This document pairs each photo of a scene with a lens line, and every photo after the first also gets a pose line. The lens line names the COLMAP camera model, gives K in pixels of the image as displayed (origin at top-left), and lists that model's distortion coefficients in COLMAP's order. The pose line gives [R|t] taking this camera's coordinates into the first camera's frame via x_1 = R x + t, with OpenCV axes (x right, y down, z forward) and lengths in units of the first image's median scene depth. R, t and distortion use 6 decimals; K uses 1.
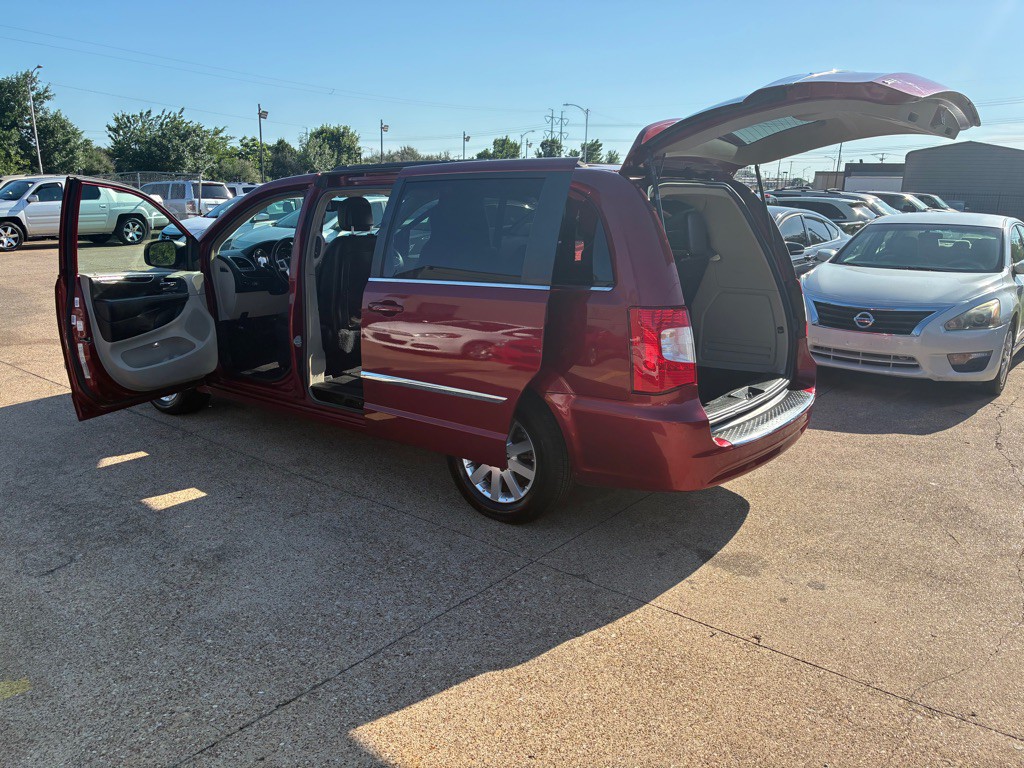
lens RADIAL K [[762.0, 0, 513.7], [0, 762.0, 384.2], [0, 0, 1]] dist [0.047896, -0.073188]
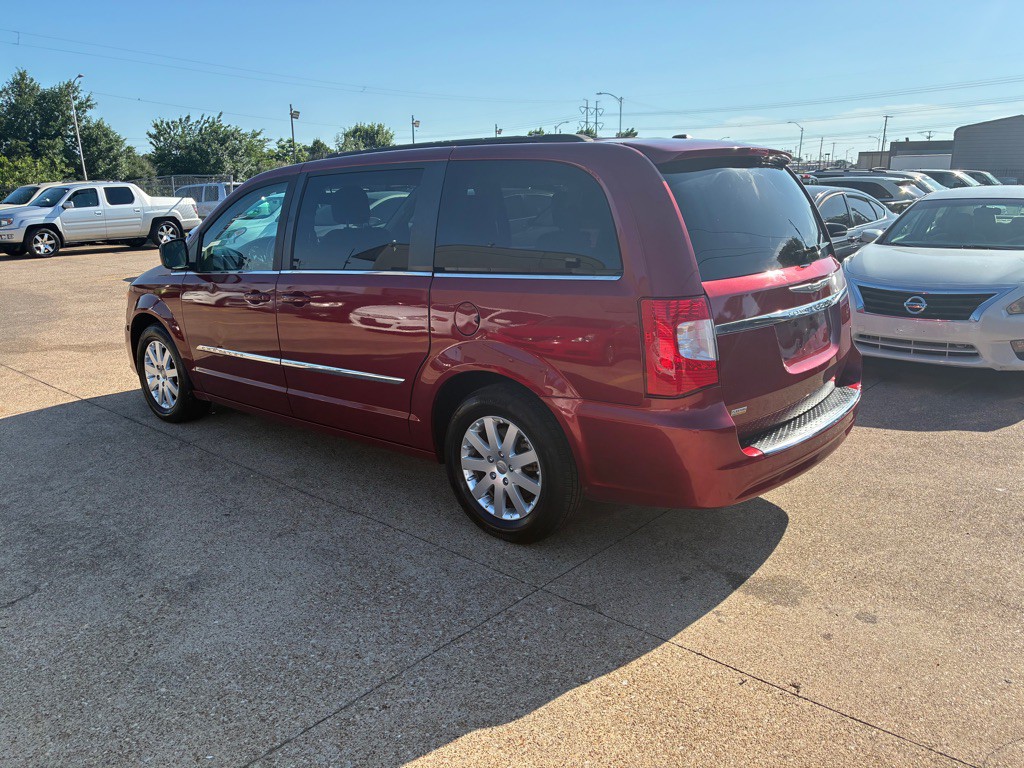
lens RADIAL K [[762.7, 0, 515.7], [0, 762.7, 379.1], [0, 0, 1]] dist [0.063671, -0.094756]
pose [[0.998548, -0.020794, -0.049697, 0.048091], [0.020870, 0.999782, 0.001022, -0.011748], [0.049665, -0.002058, 0.998764, 0.113344]]
